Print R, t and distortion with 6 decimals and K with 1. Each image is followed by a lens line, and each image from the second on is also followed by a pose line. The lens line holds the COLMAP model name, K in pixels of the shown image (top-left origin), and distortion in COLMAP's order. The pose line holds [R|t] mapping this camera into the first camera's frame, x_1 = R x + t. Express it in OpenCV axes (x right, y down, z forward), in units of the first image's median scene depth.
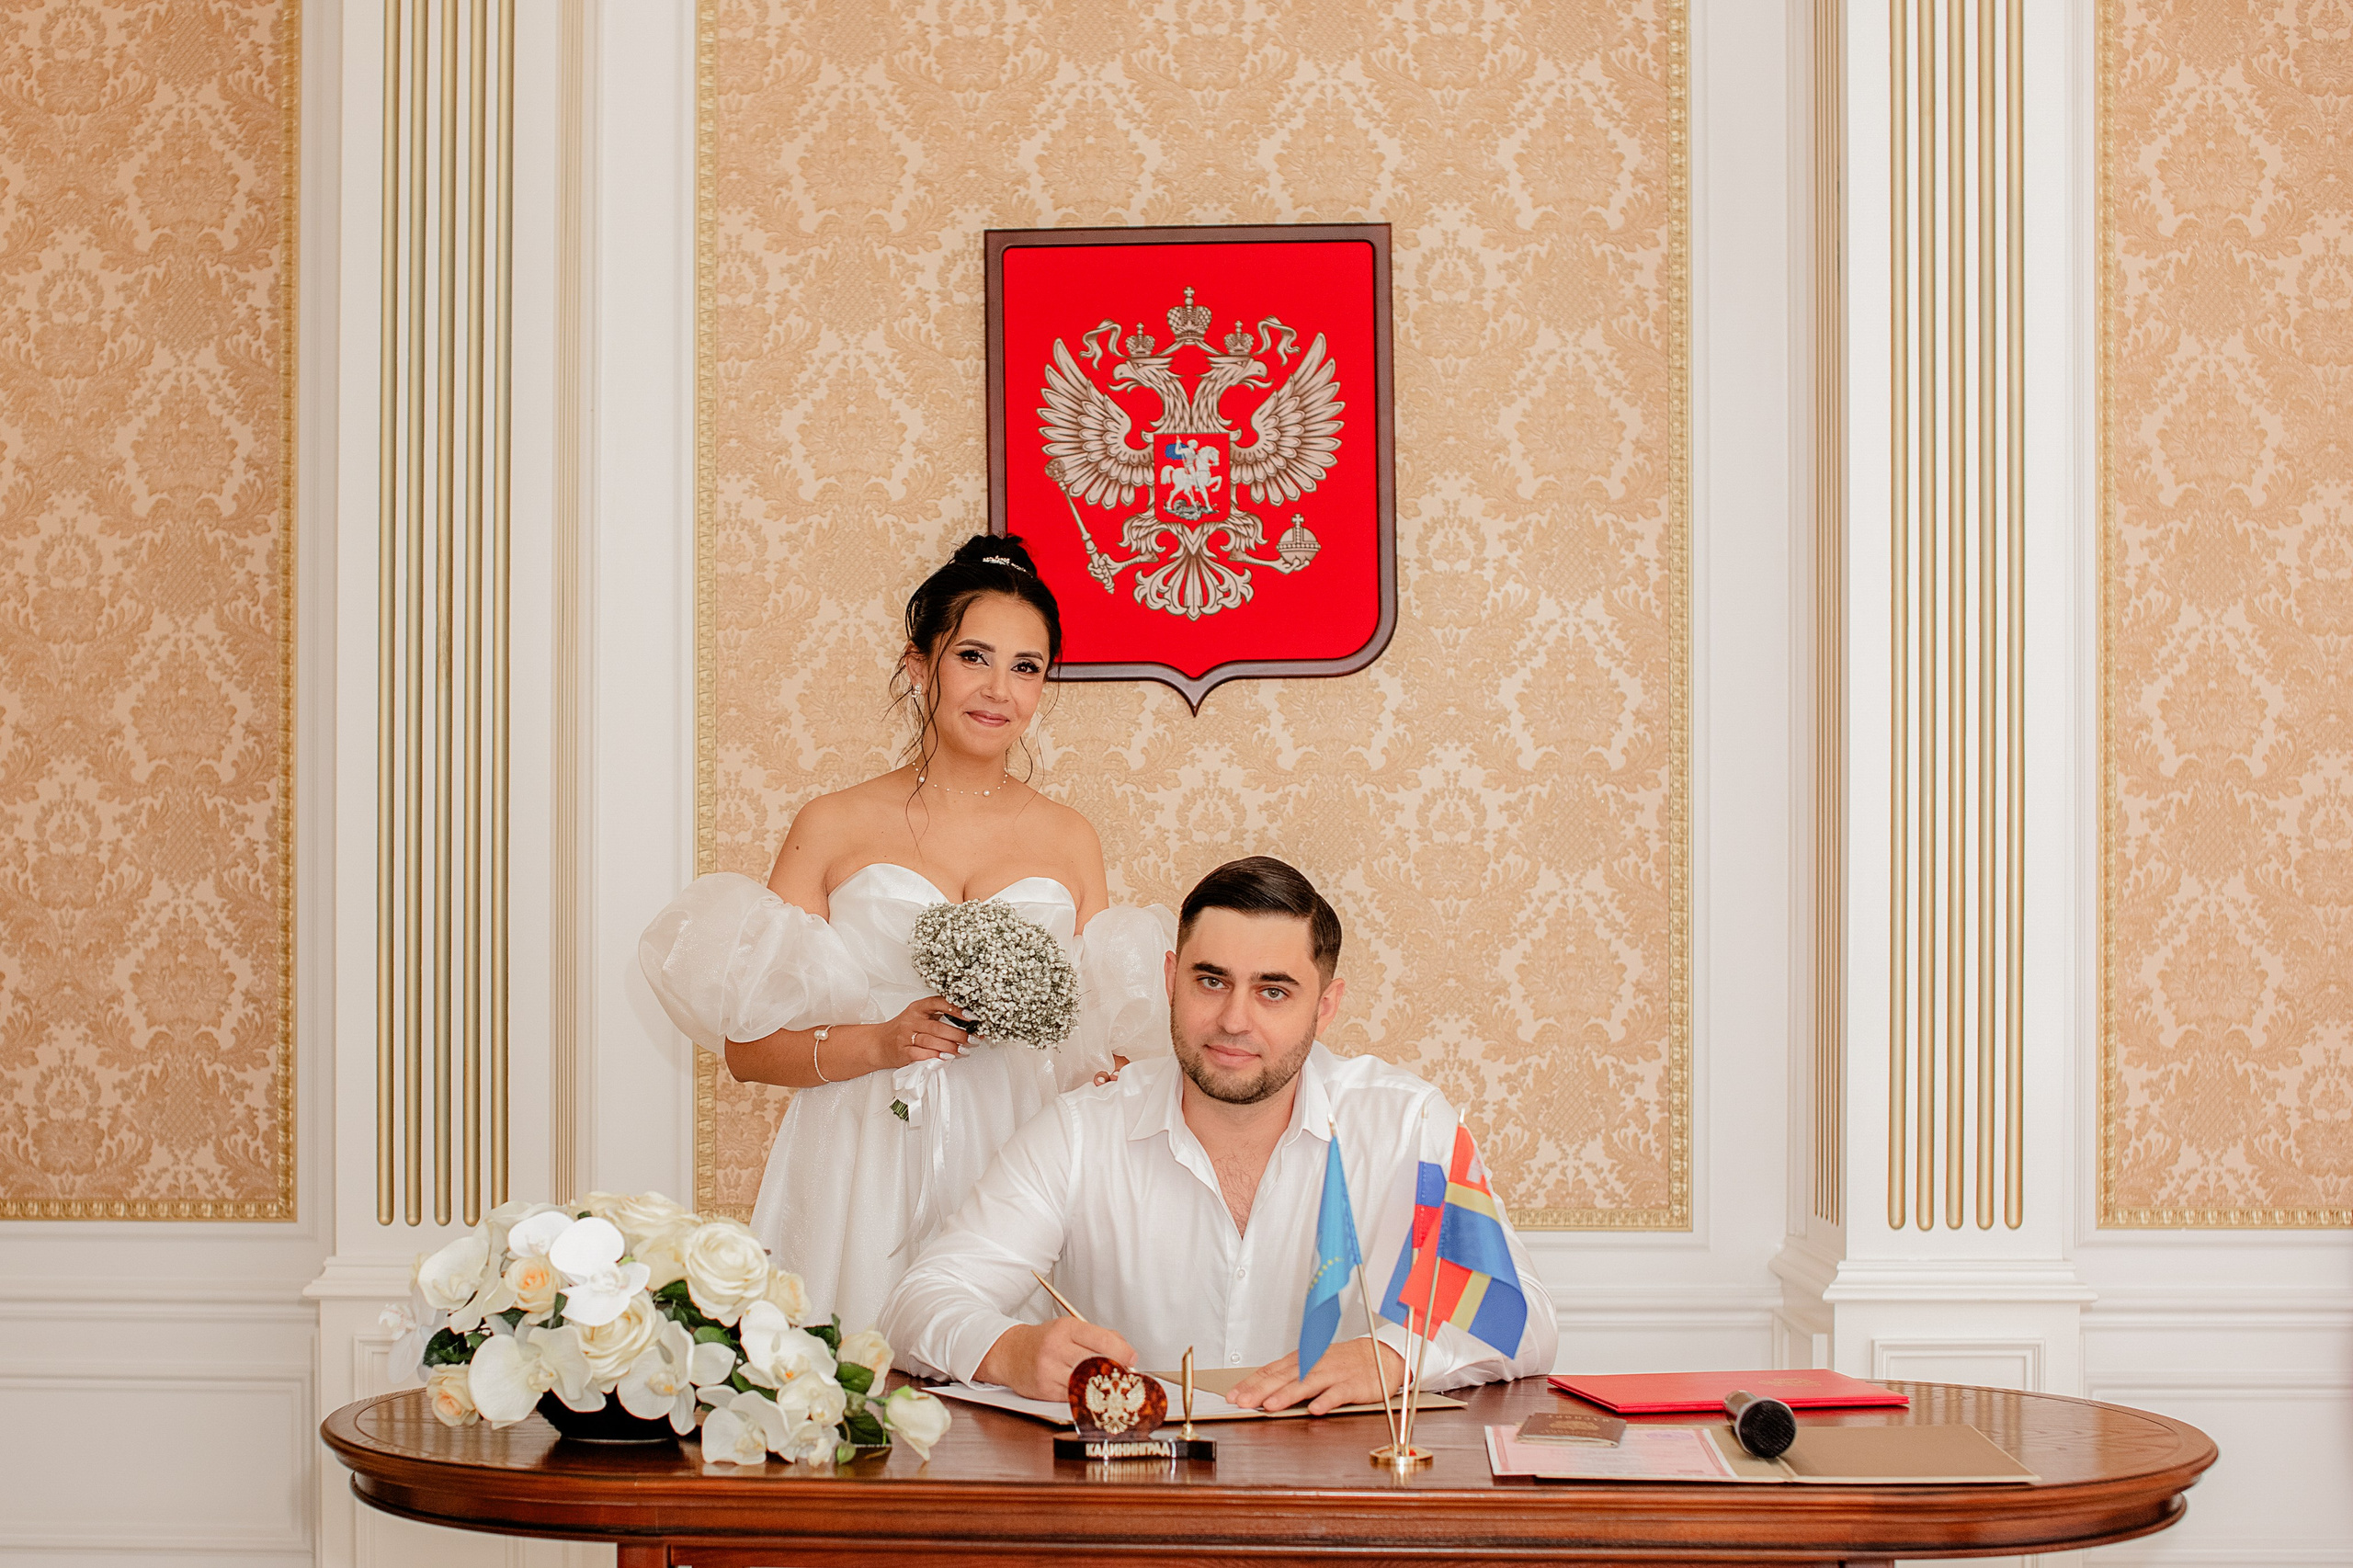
lens RADIAL K [[3641.7, 0, 998.2], [0, 3641.7, 904.7], [0, 0, 1]] dist [-0.143378, 0.264885]
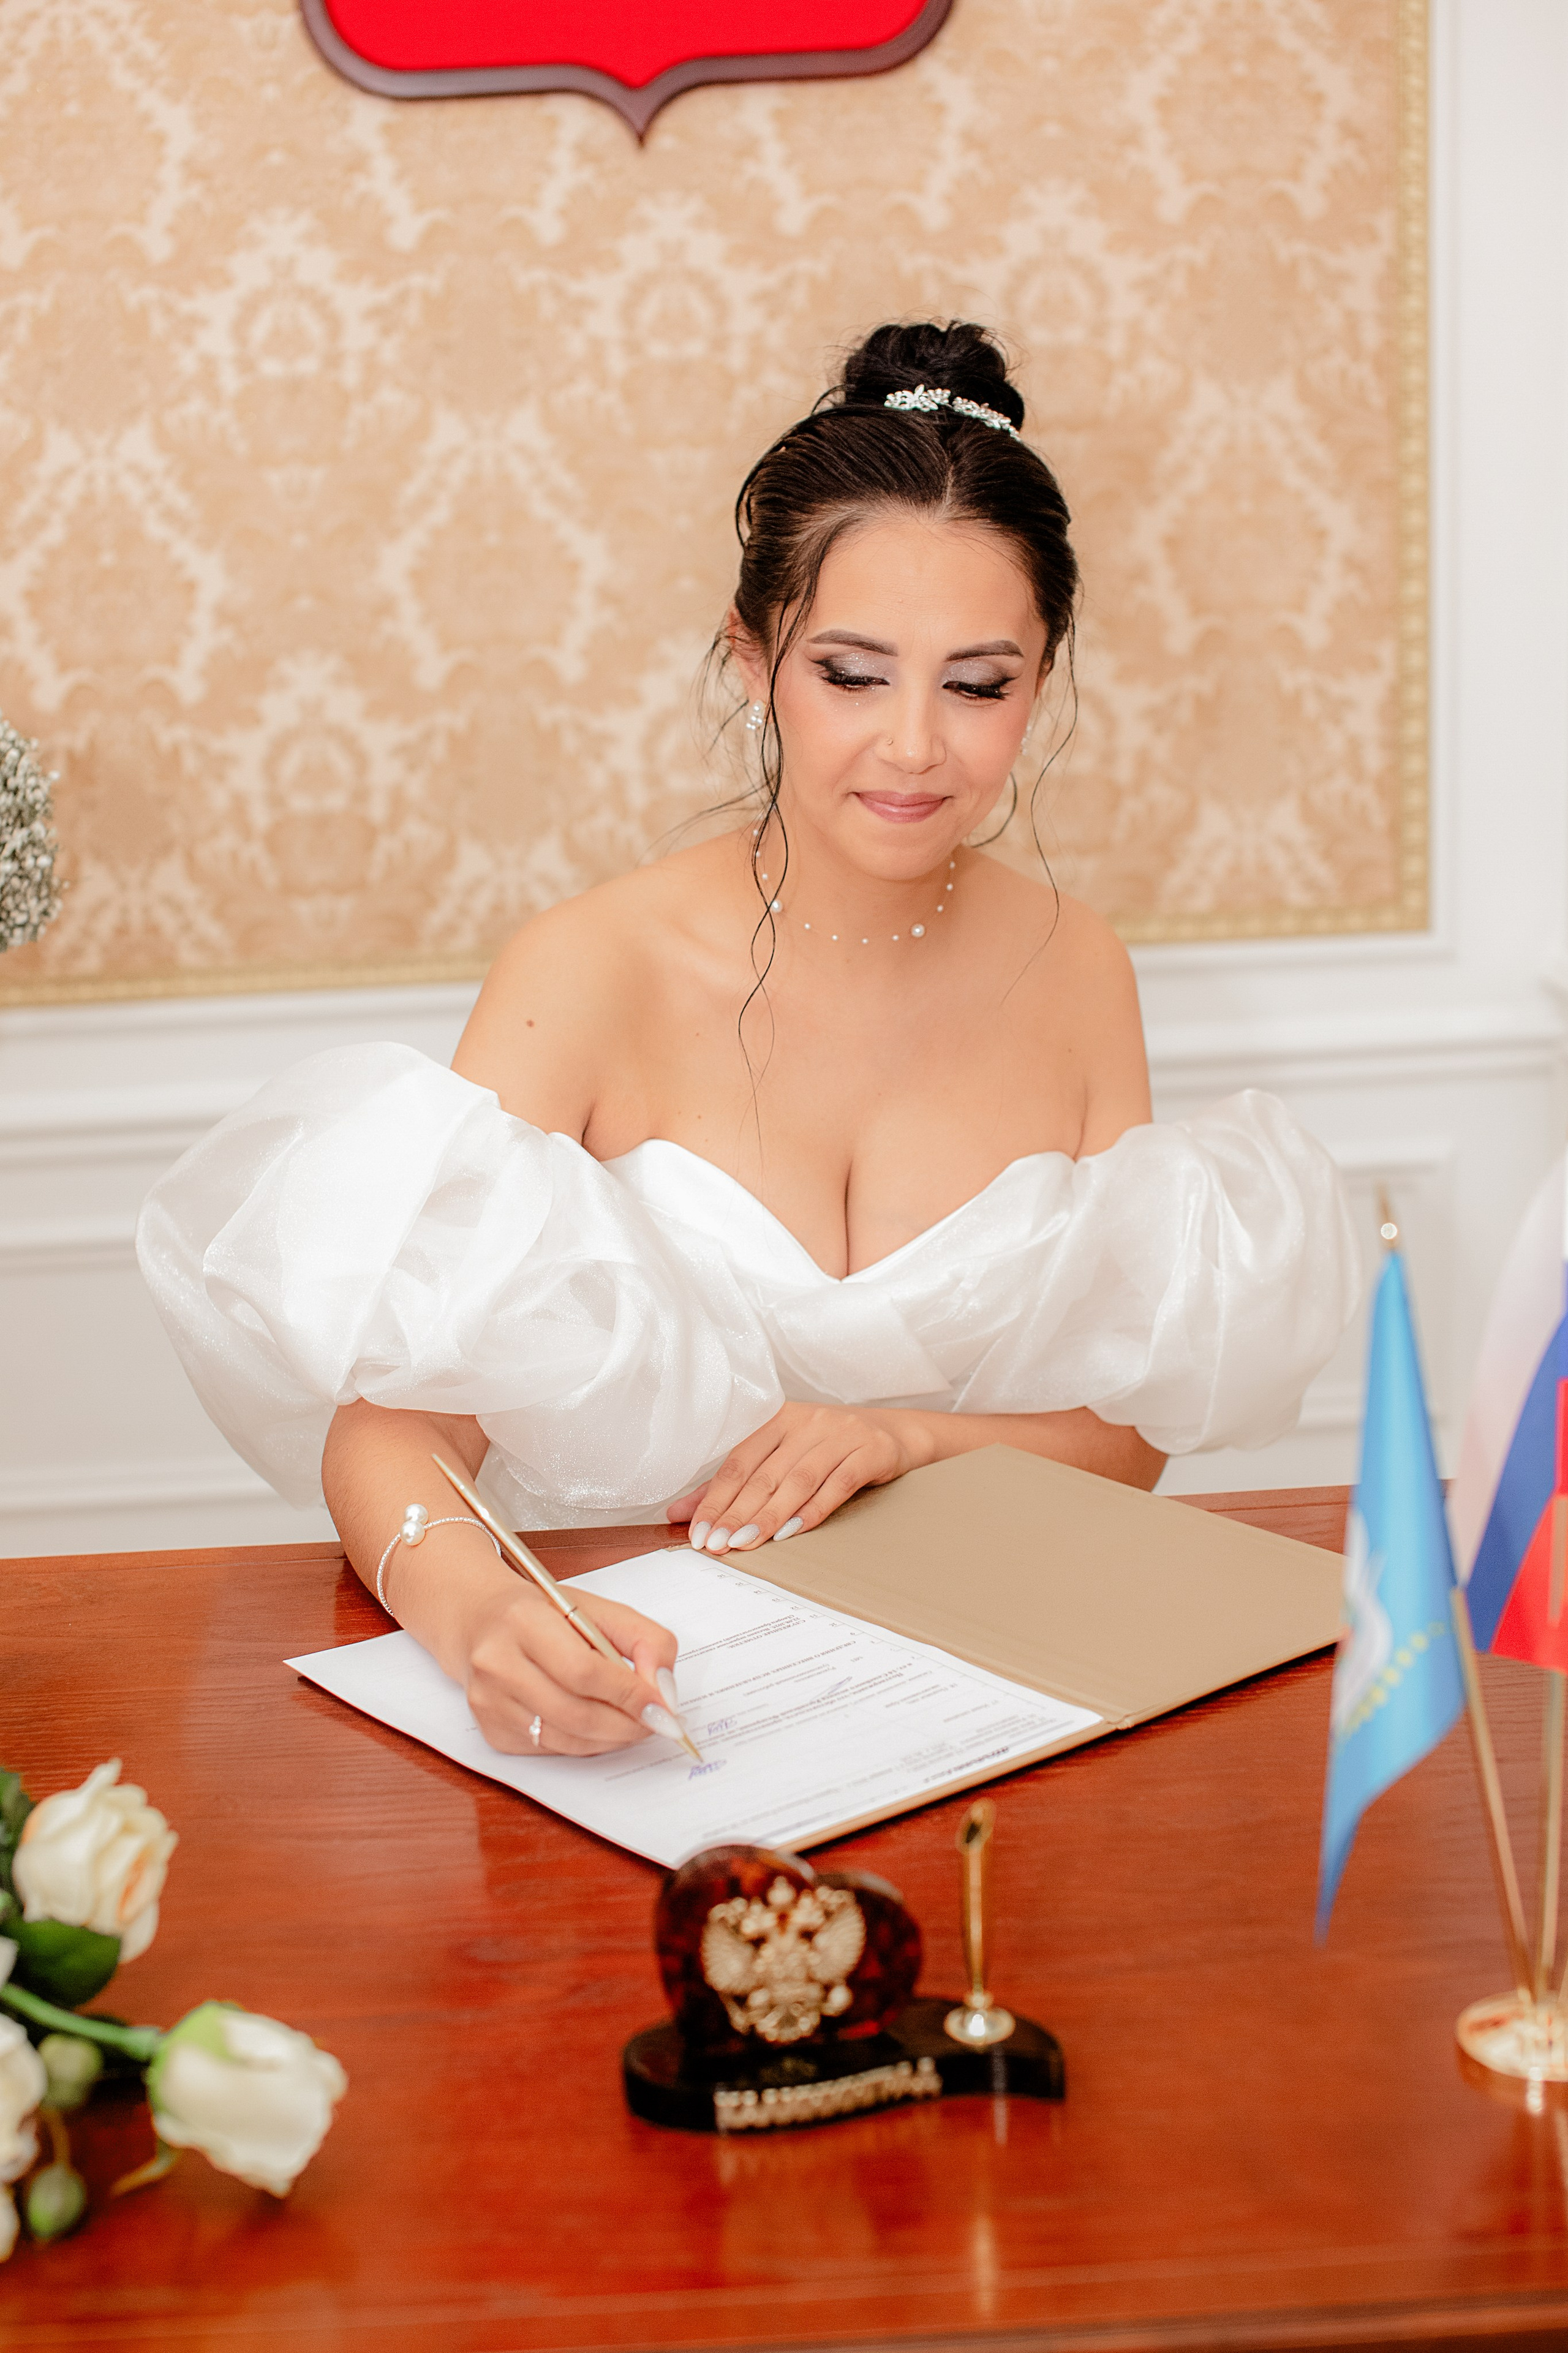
lens RADIAL K [[3438.2, 0, 785.7], [0, 3438.2, 1222.6], [0, 0, 1]] dist [-0.178427, 0.391906]
pose [[0.990688, -0.070012, 0.116768, -0.001387], [0.041037, 0.971318, 0.234217, -0.009020], [-0.129817, -0.227244, 0.965146, 0.401829]]
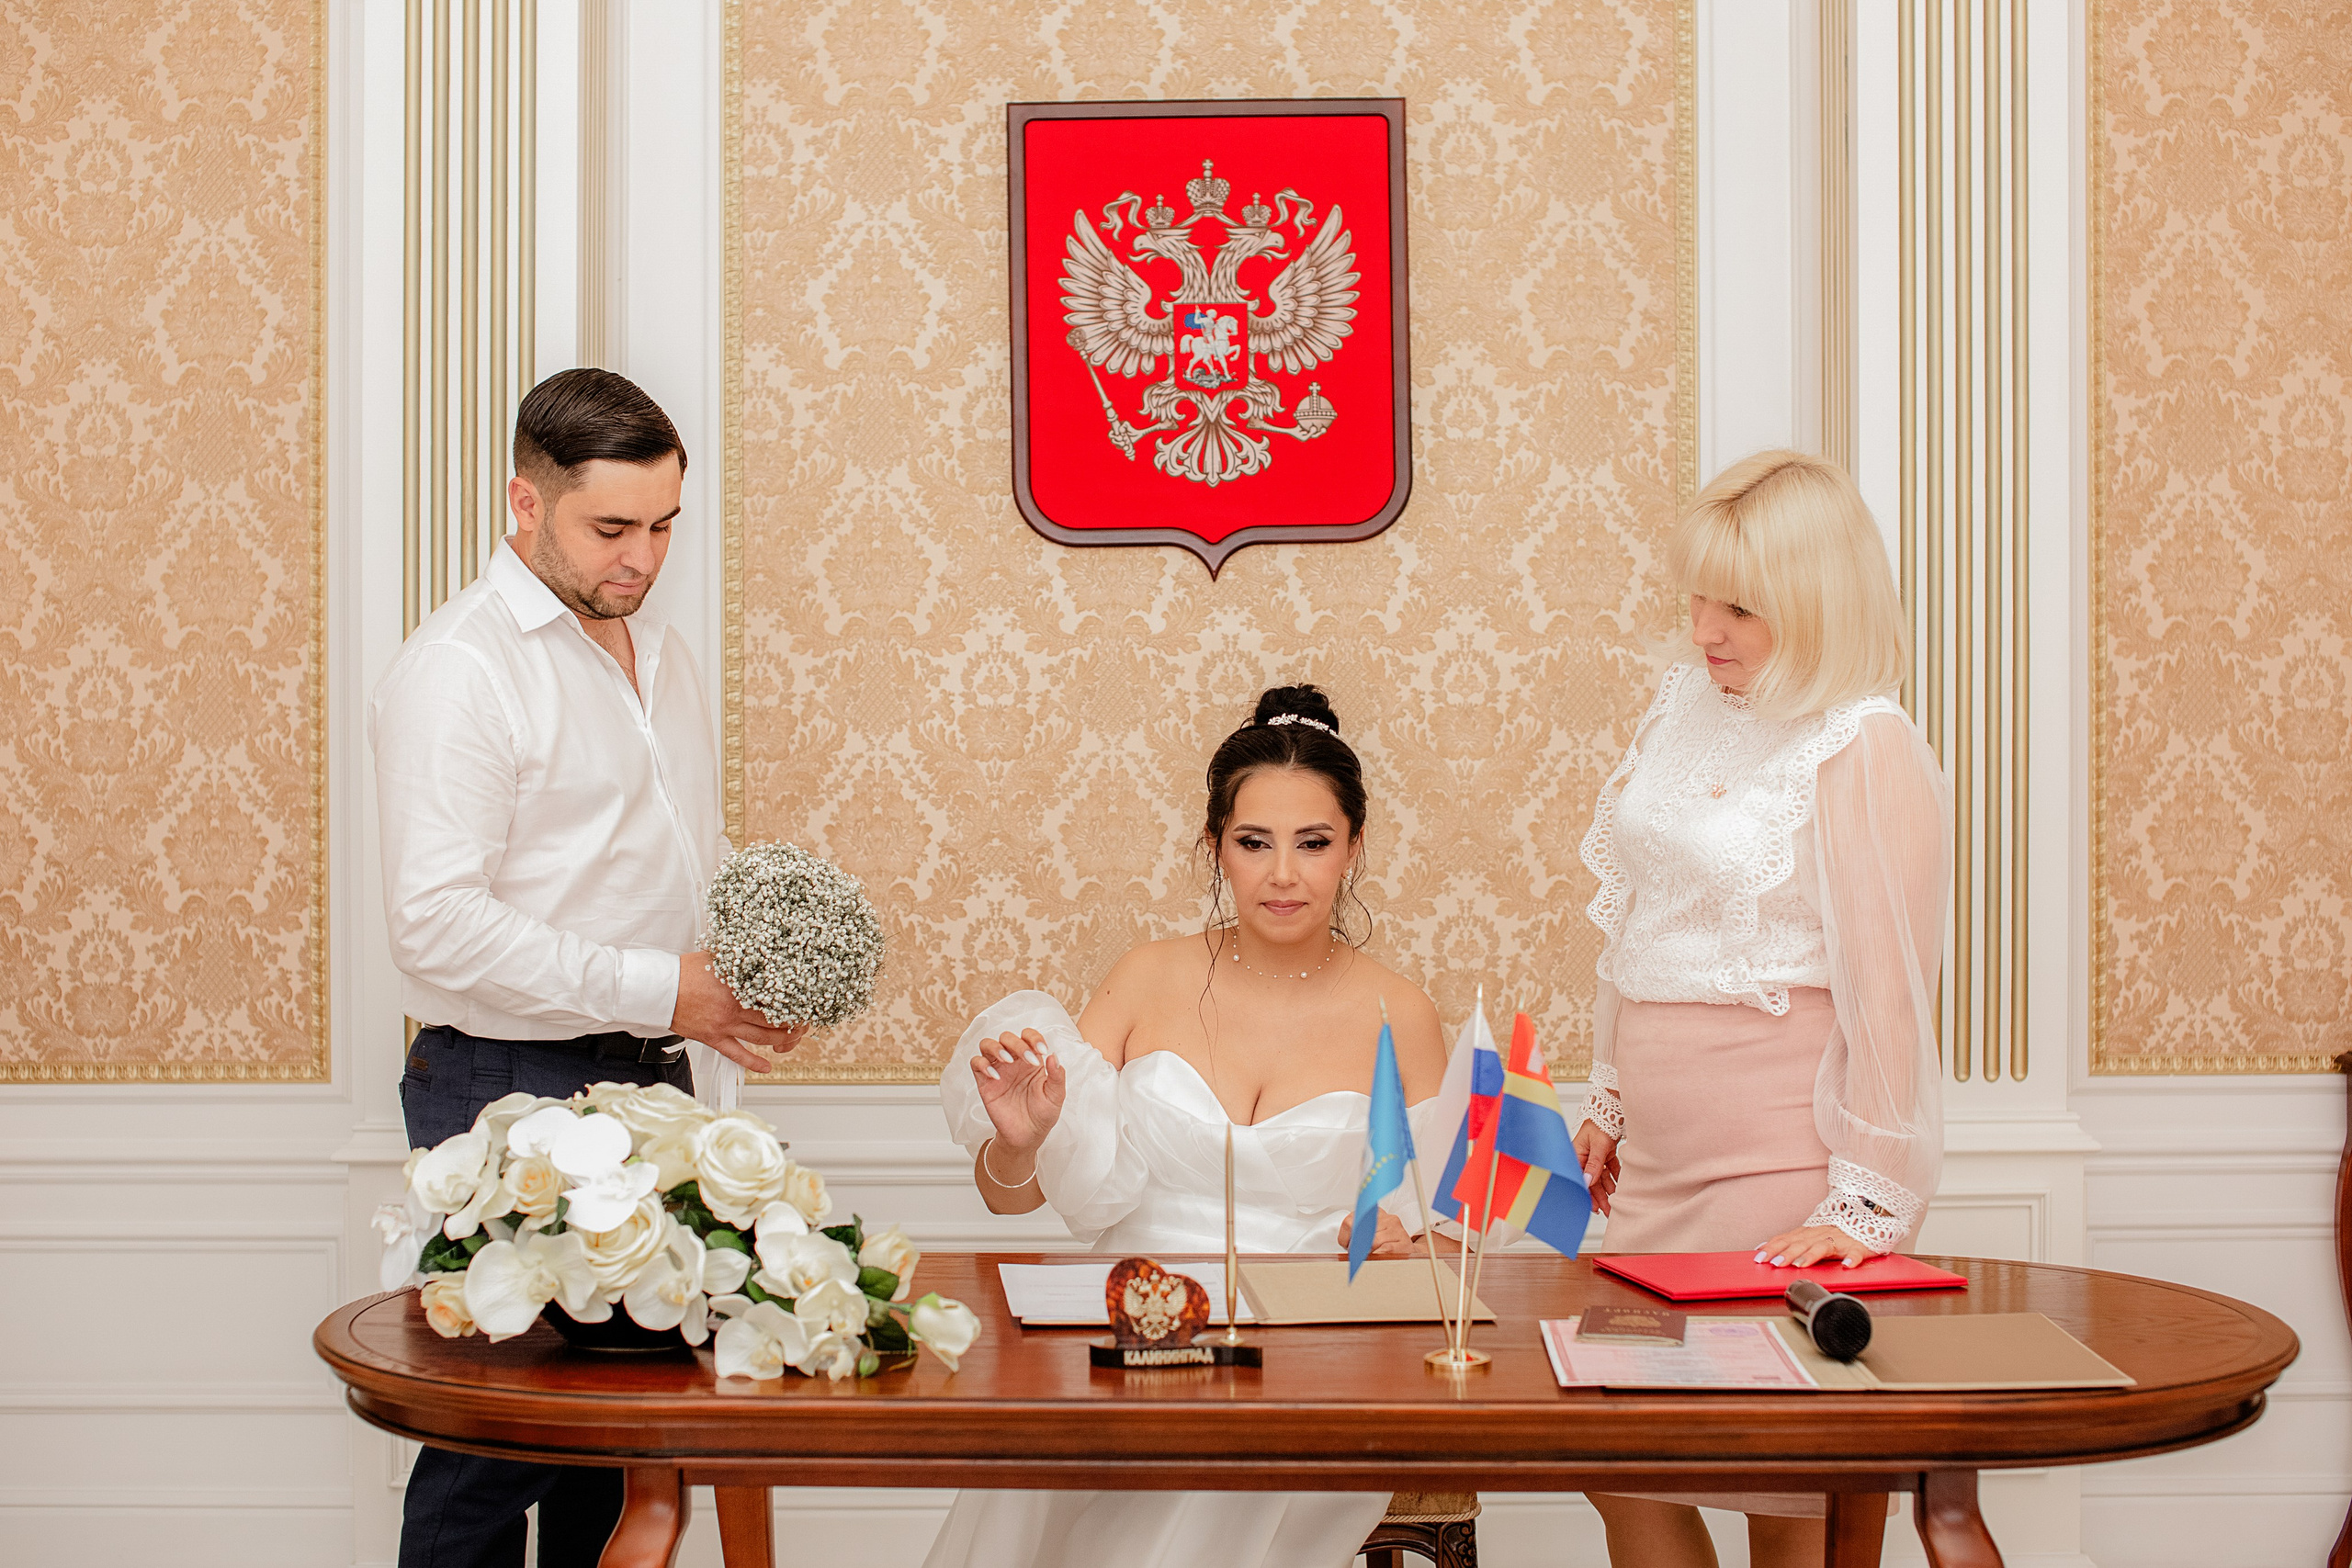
lens RADIAL K [[3226.9, 0, 1176.0], [0, 3226.9, 784.0], [0, 0, 1]] dist [-0.145169, 0.281452]
pose [[0.998752, -0.004273, 0.049755, -0.001911], [0.003756, 0.999938, 0.010480, -0.004344], [-0.049797, -0.010280, 0.998706, 0.097609]]
